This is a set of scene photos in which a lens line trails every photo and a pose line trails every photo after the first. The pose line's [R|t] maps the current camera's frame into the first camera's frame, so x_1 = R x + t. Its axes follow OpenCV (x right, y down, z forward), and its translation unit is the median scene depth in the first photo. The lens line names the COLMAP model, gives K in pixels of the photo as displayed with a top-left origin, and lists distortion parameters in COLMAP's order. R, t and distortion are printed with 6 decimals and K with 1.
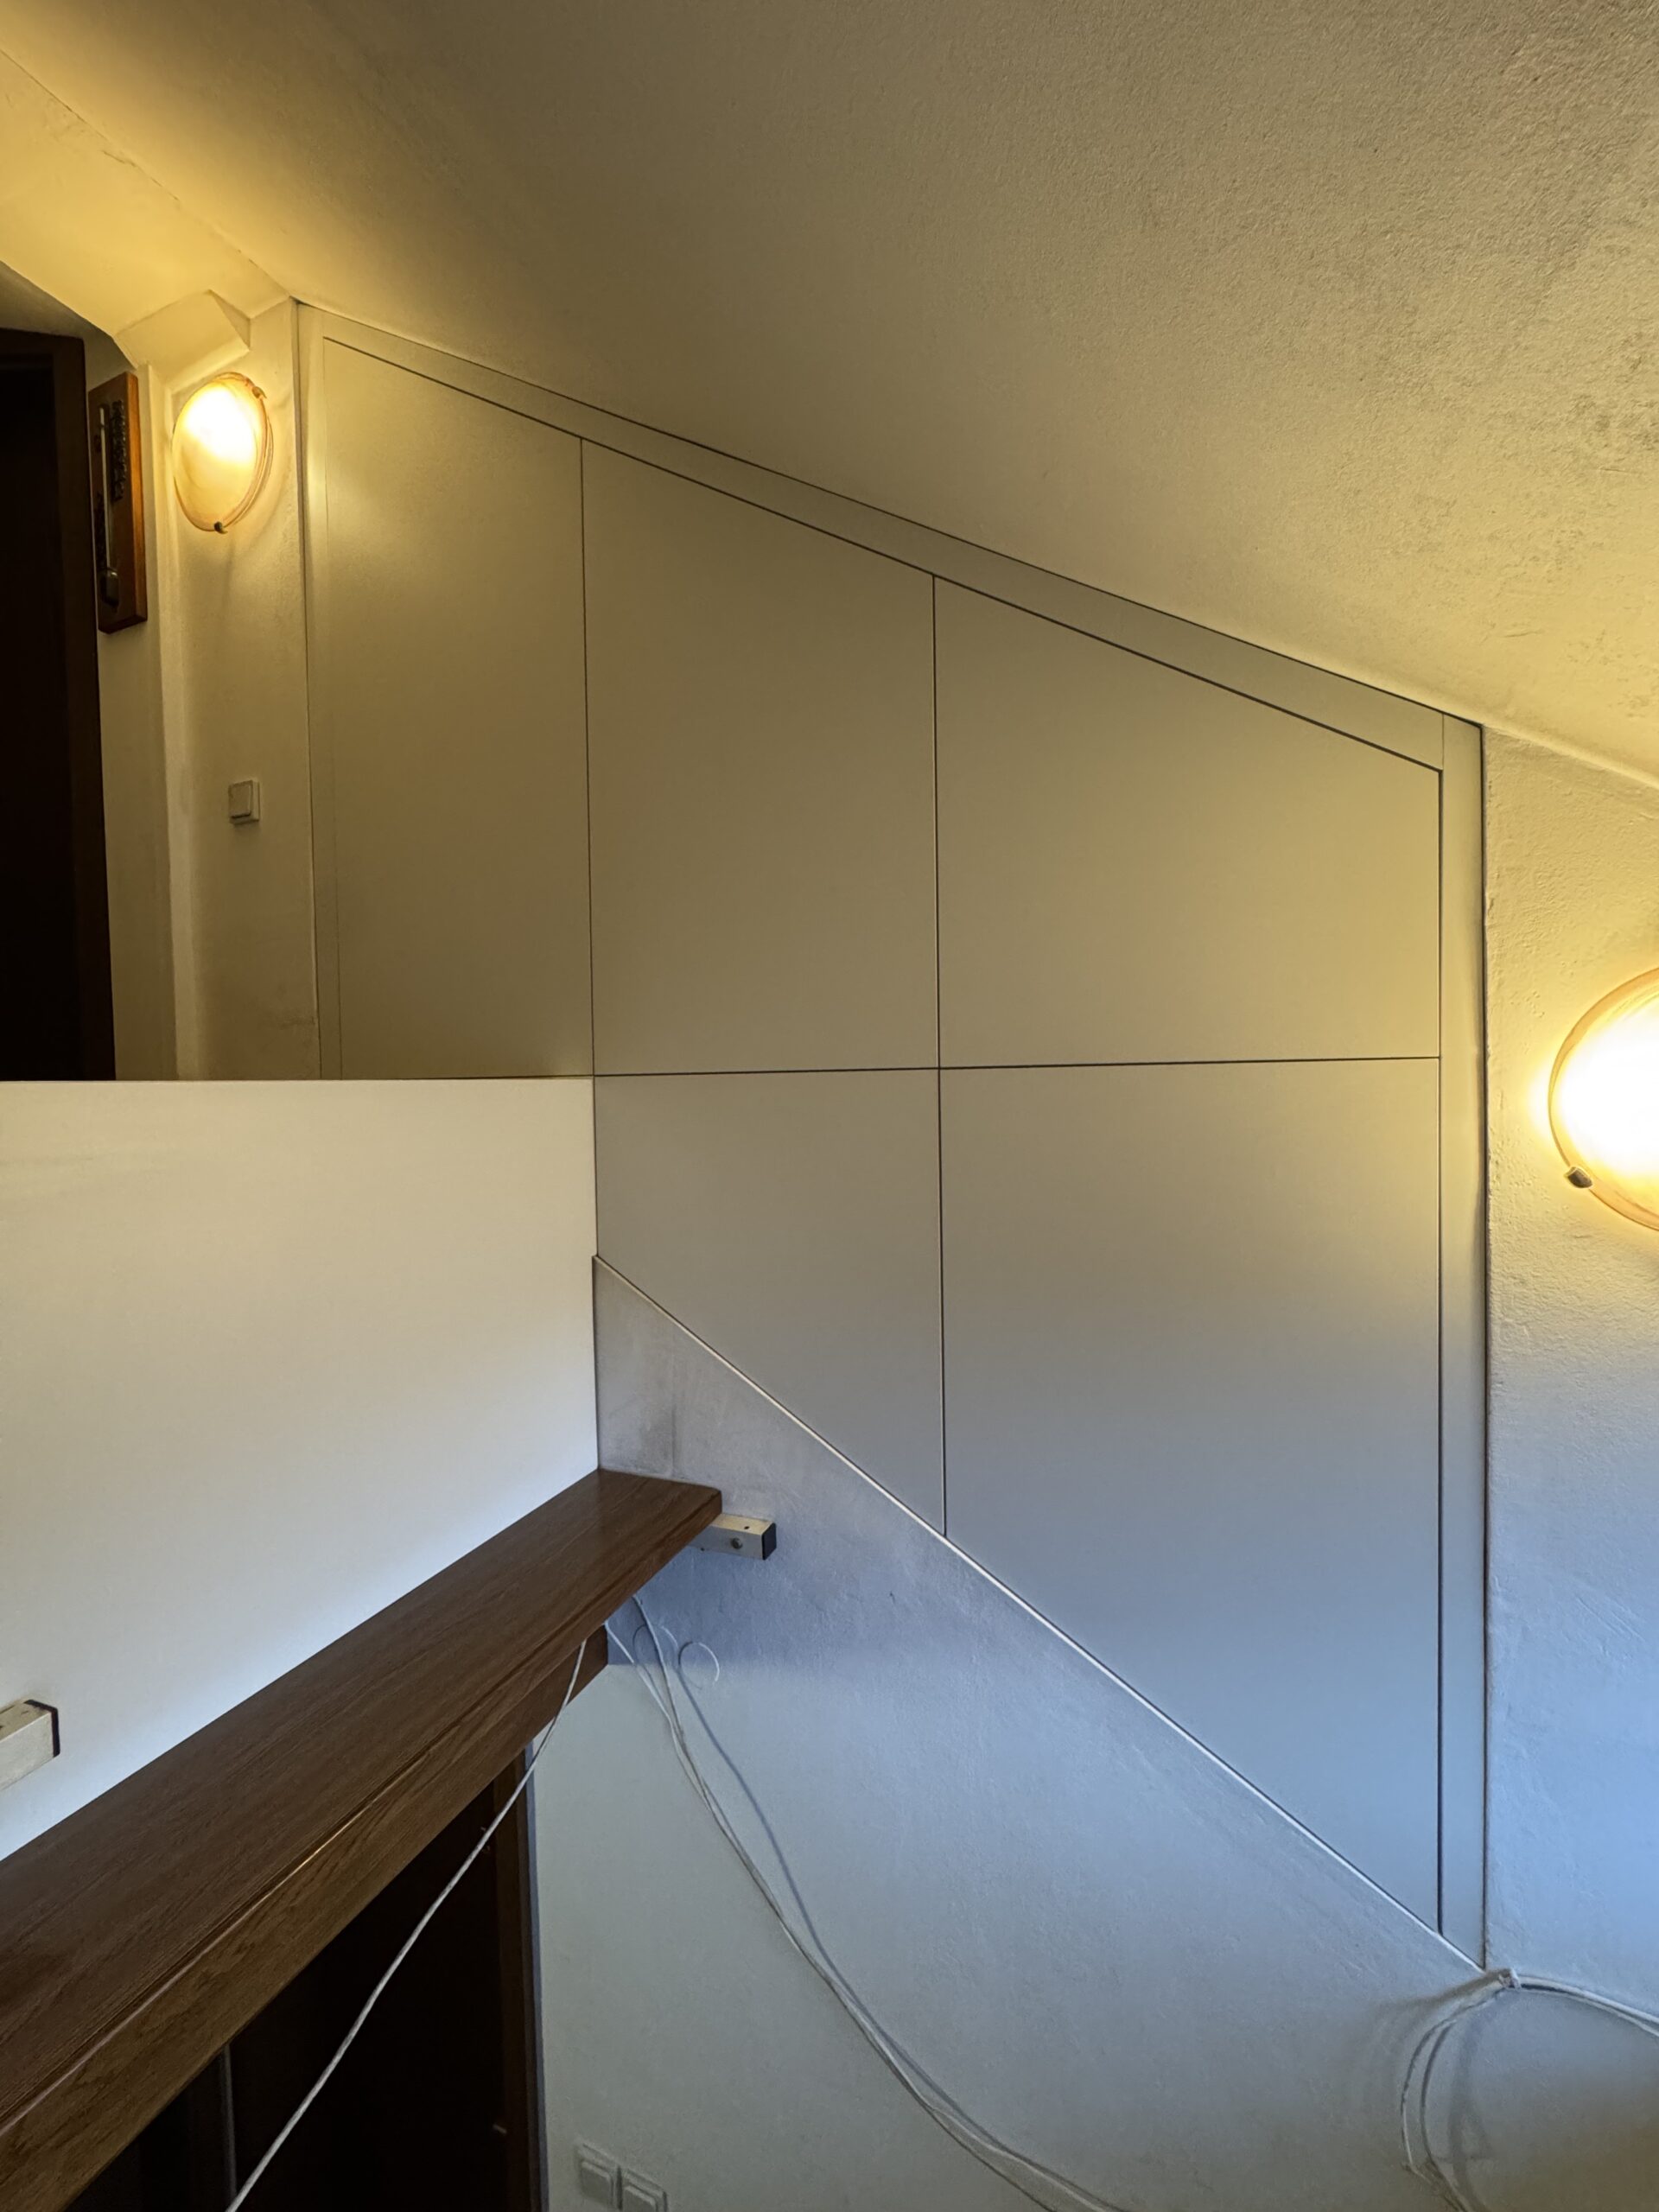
lens RADIAL K [[881.2, 0, 829.5], [0, 881.2, 1106.0], [0, 0, 1]] dist [-0.002019, 0.000481]
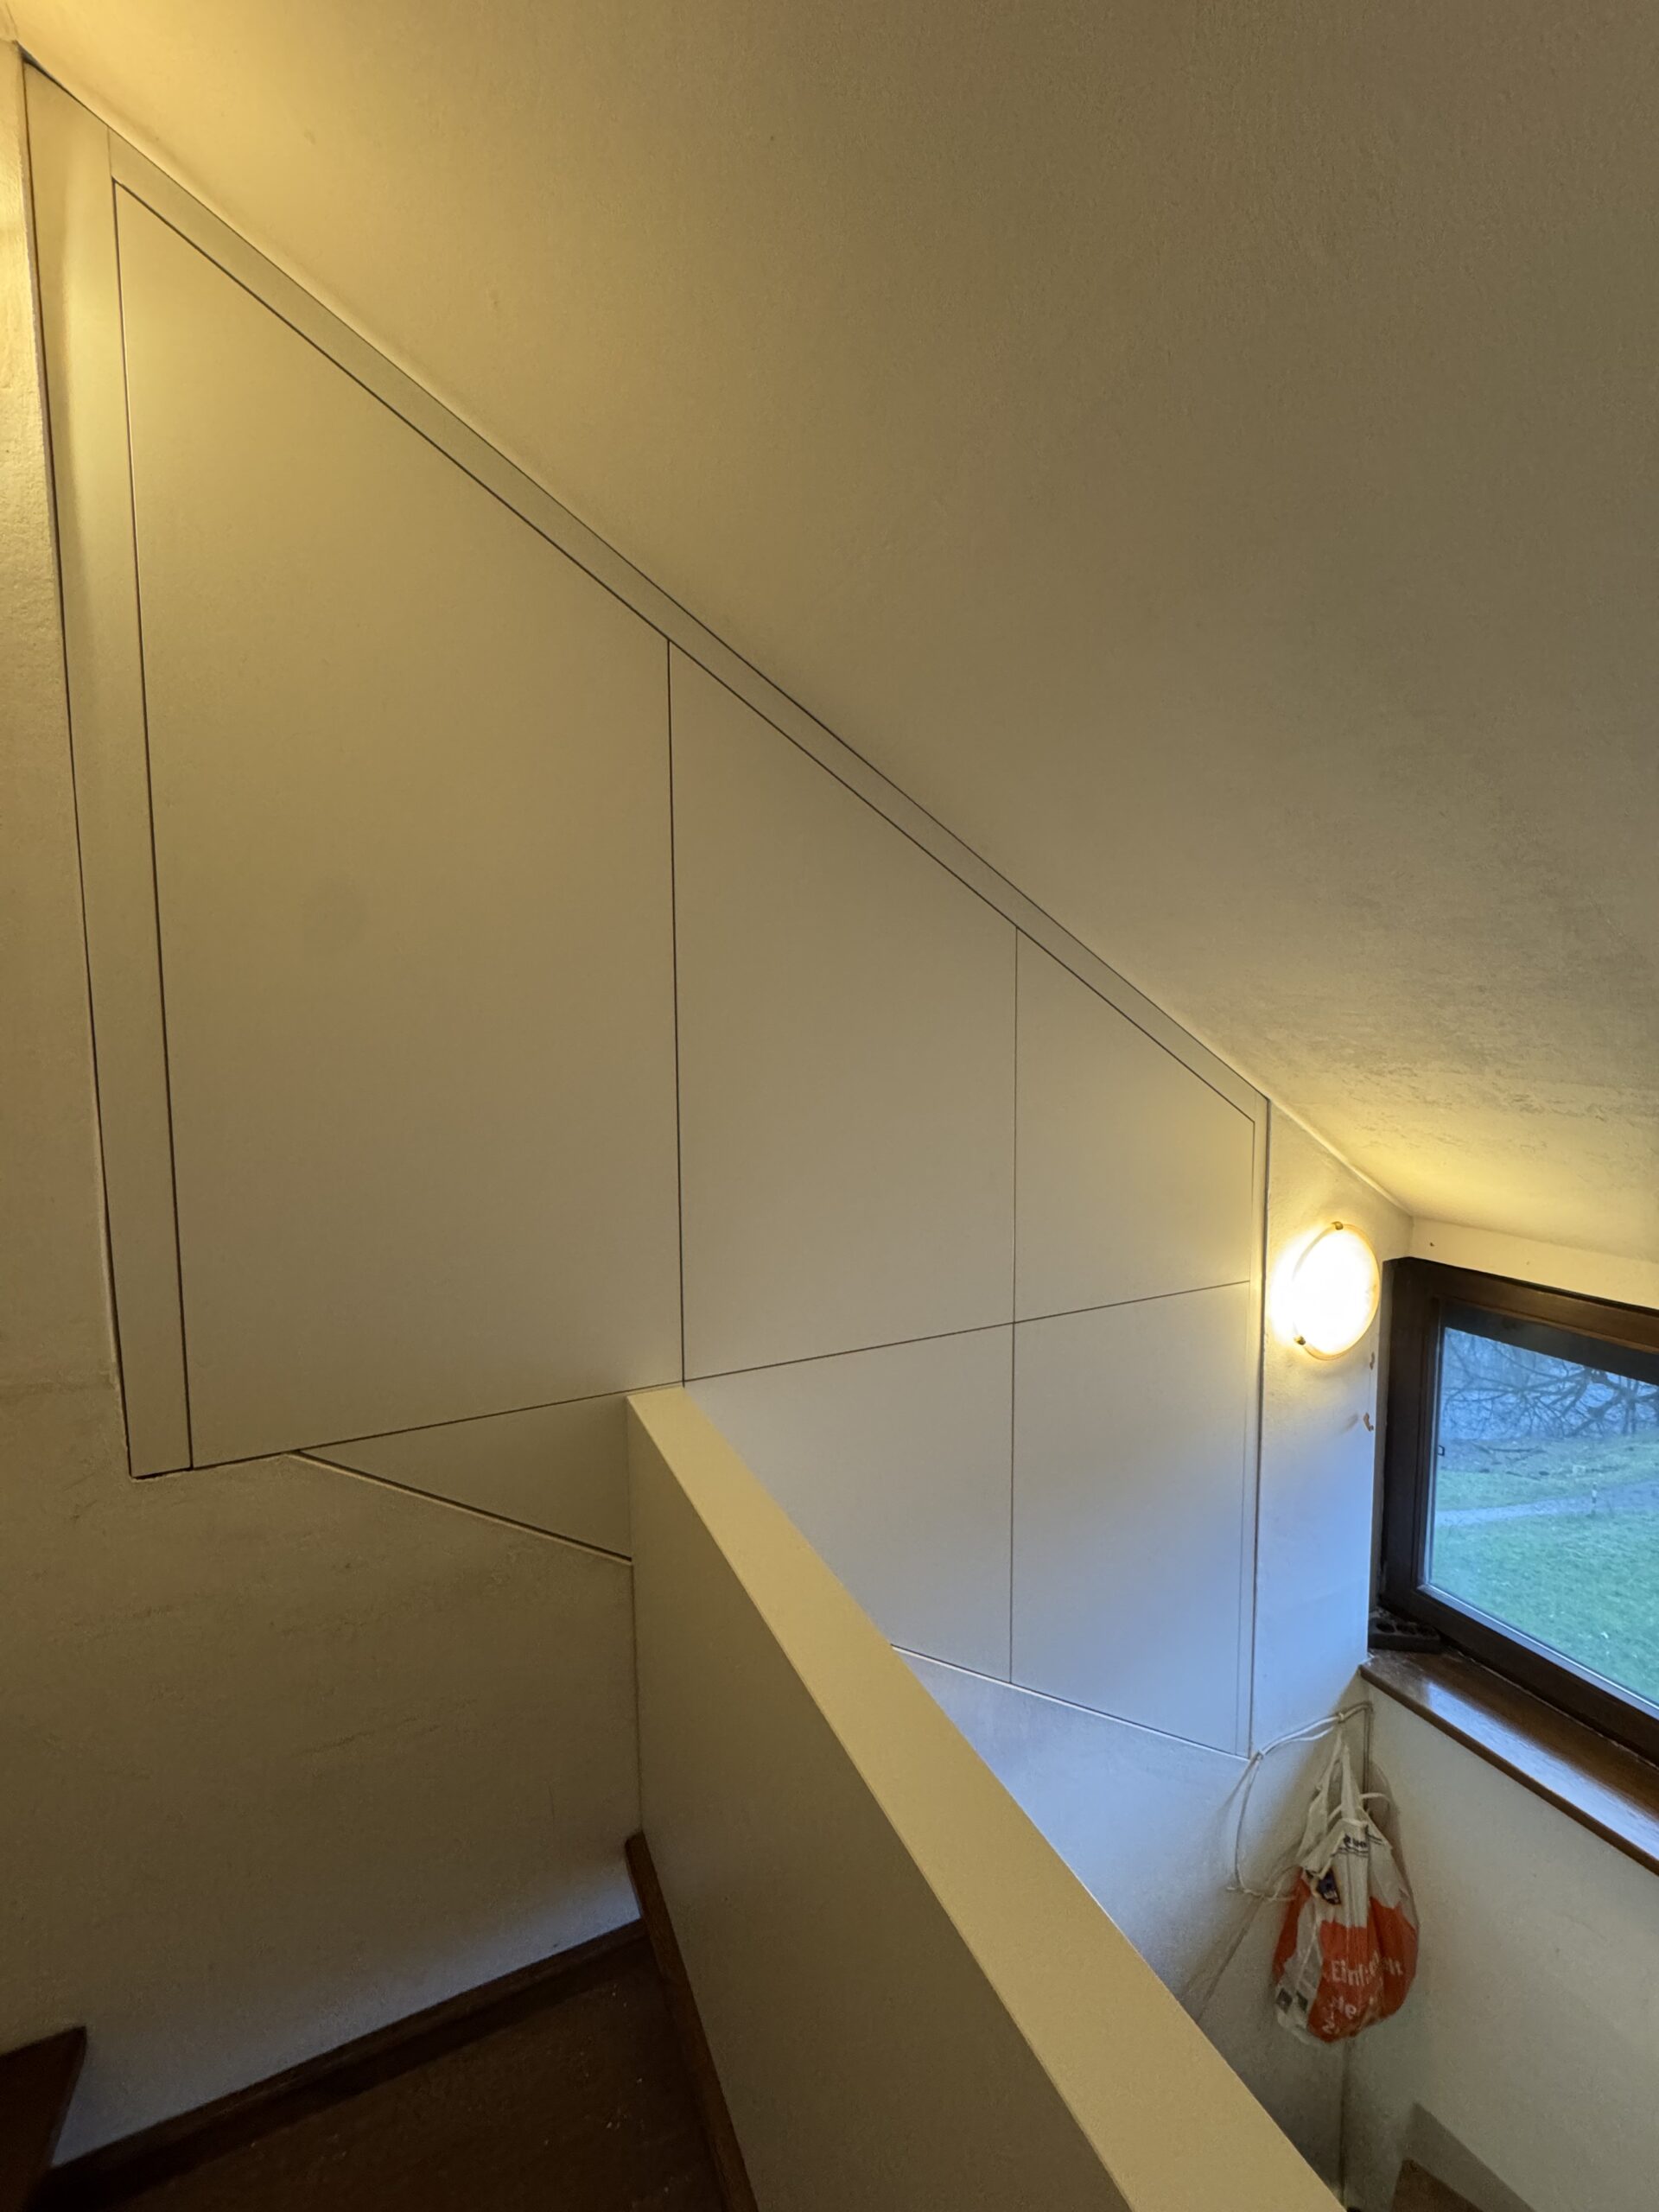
lens RADIAL K [[881.2, 0, 829.5], [0, 881.2, 1106.0], [0, 0, 1]] dist [-0.002019, 0.000481]
pose [[0.669504, -0.048140, 0.741247, -1.180771], [0.011230, 0.998440, 0.054700, -0.516446], [-0.742723, -0.028298, 0.669000, 0.450005]]
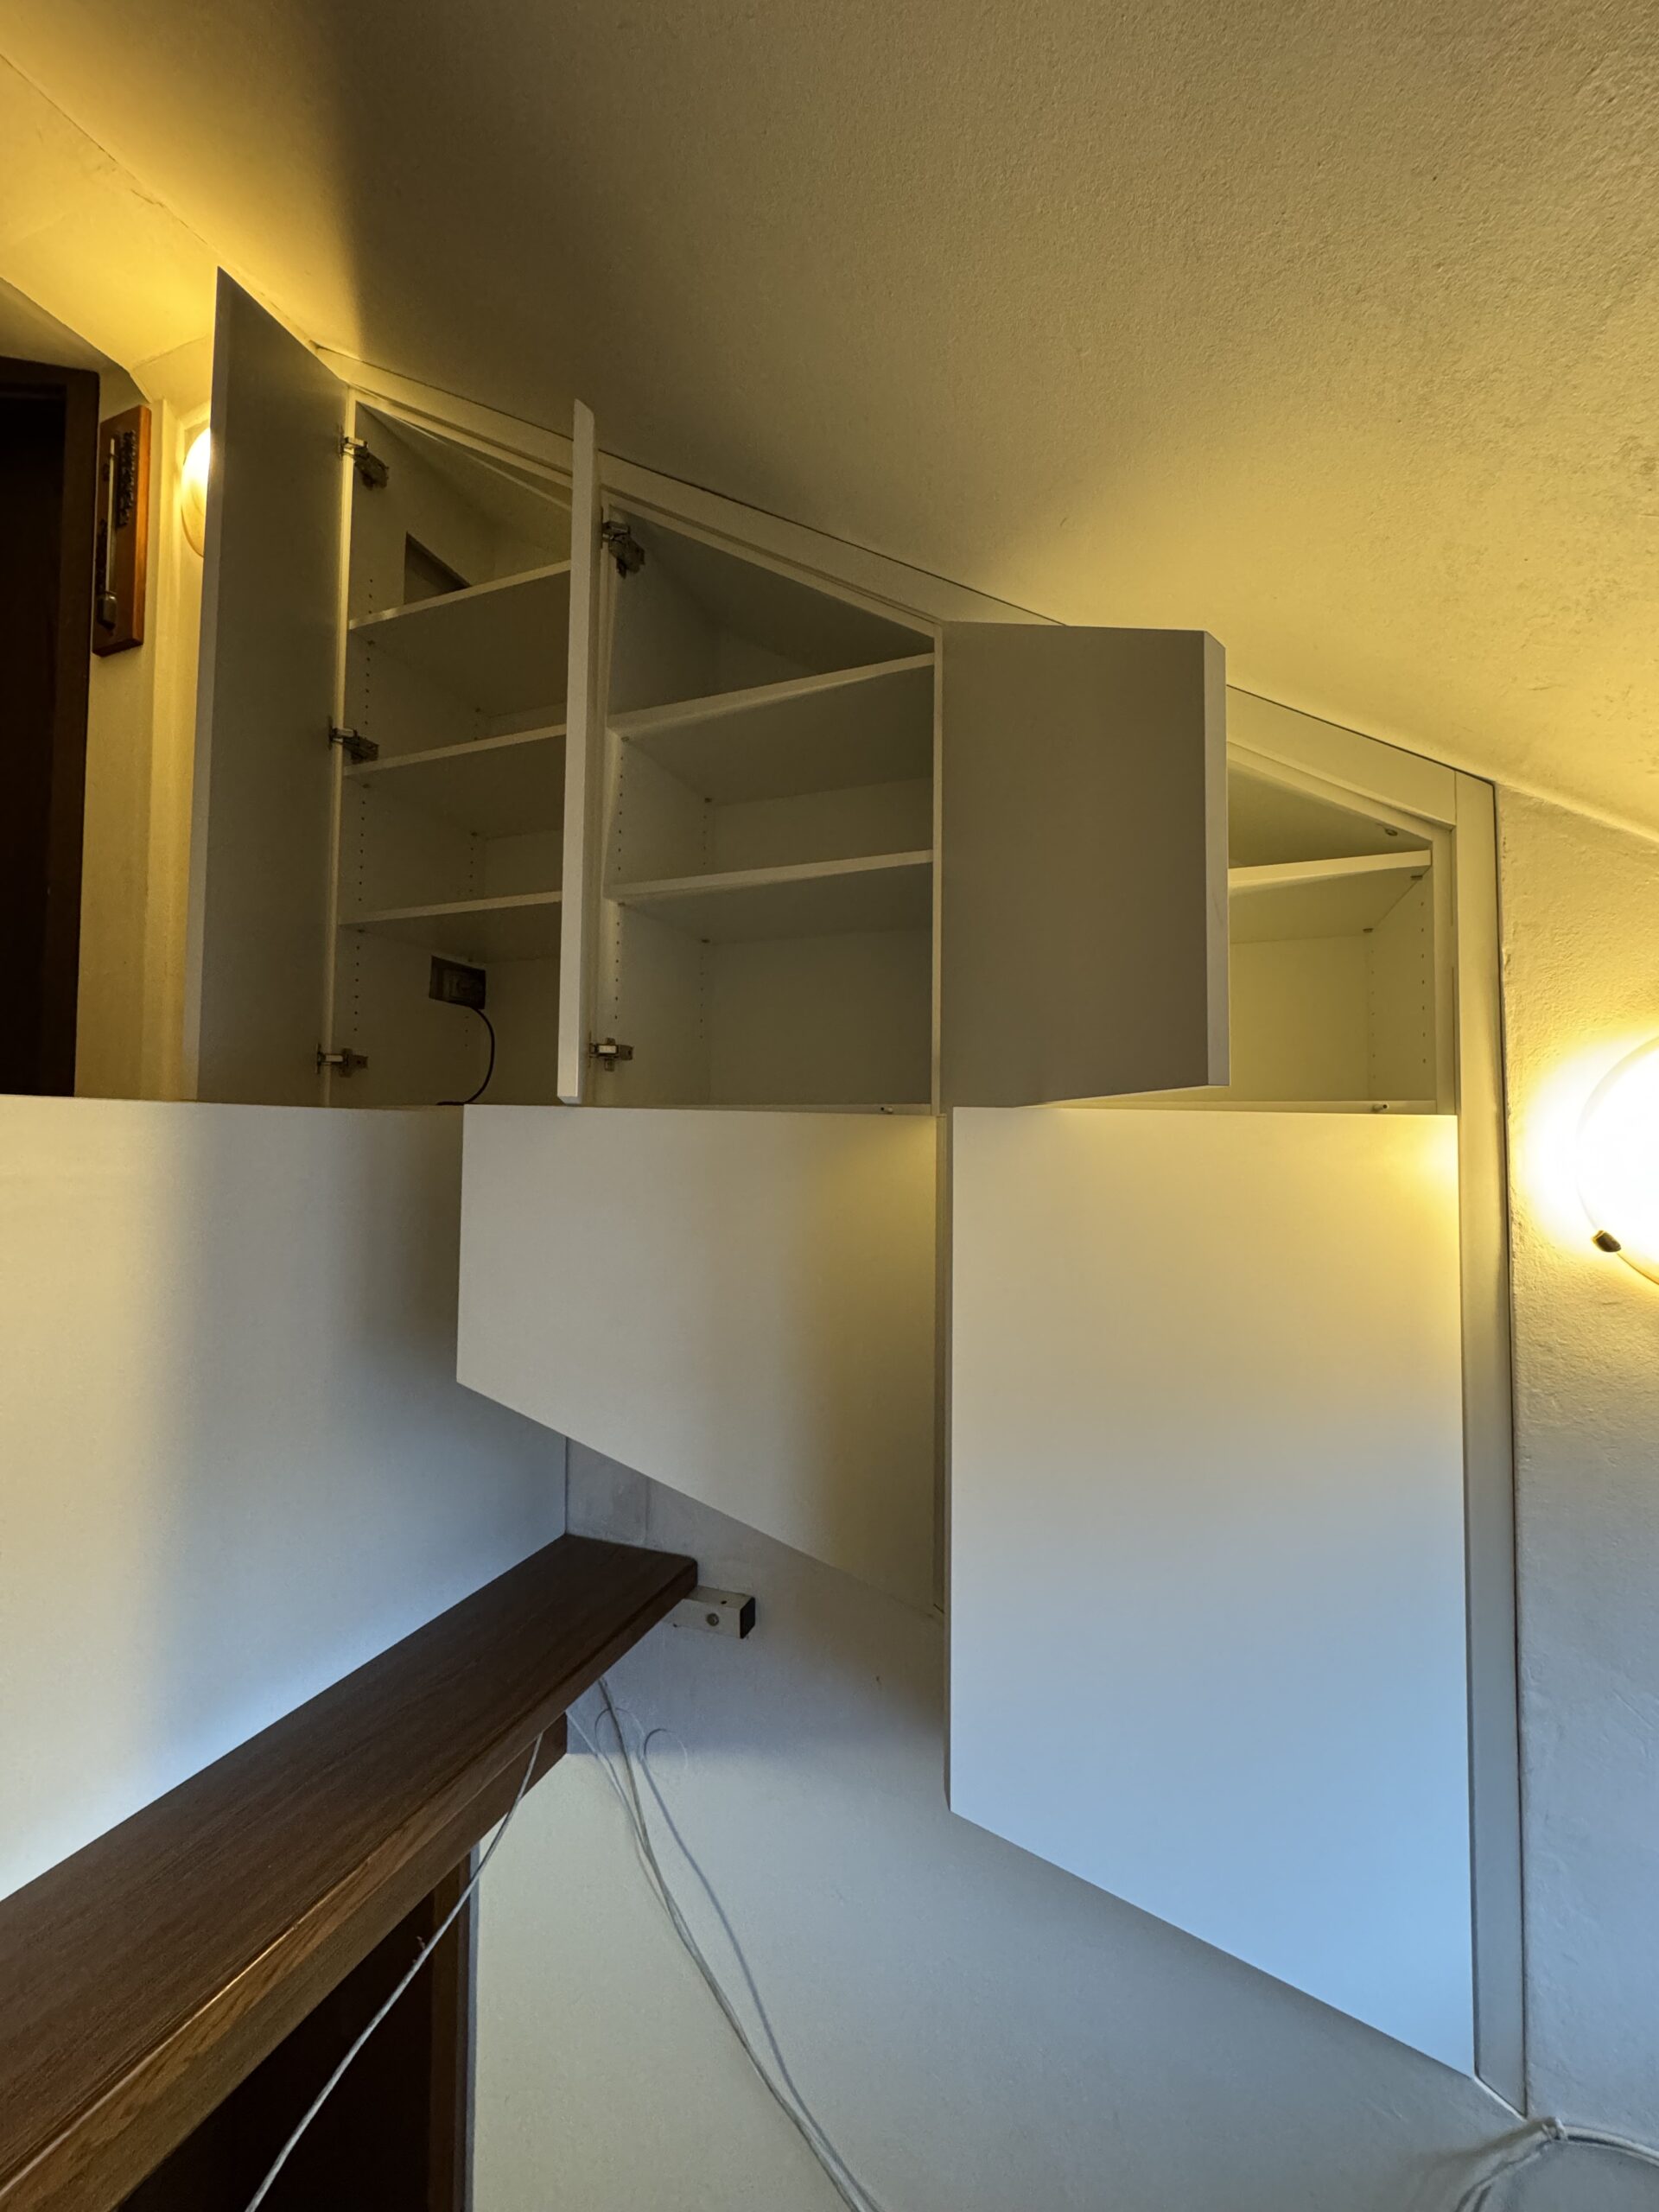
lens RADIAL K [[881.2, 0, 829.5], [0, 881.2, 1106.0], [0, 0, 1]] dist [-0.002019, 0.000481]
pose [[0.999340, 0.027105, 0.024180, -0.025410], [-0.025521, 0.997650, -0.063588, 0.015477], [-0.025847, 0.062929, 0.997683, 0.046711]]
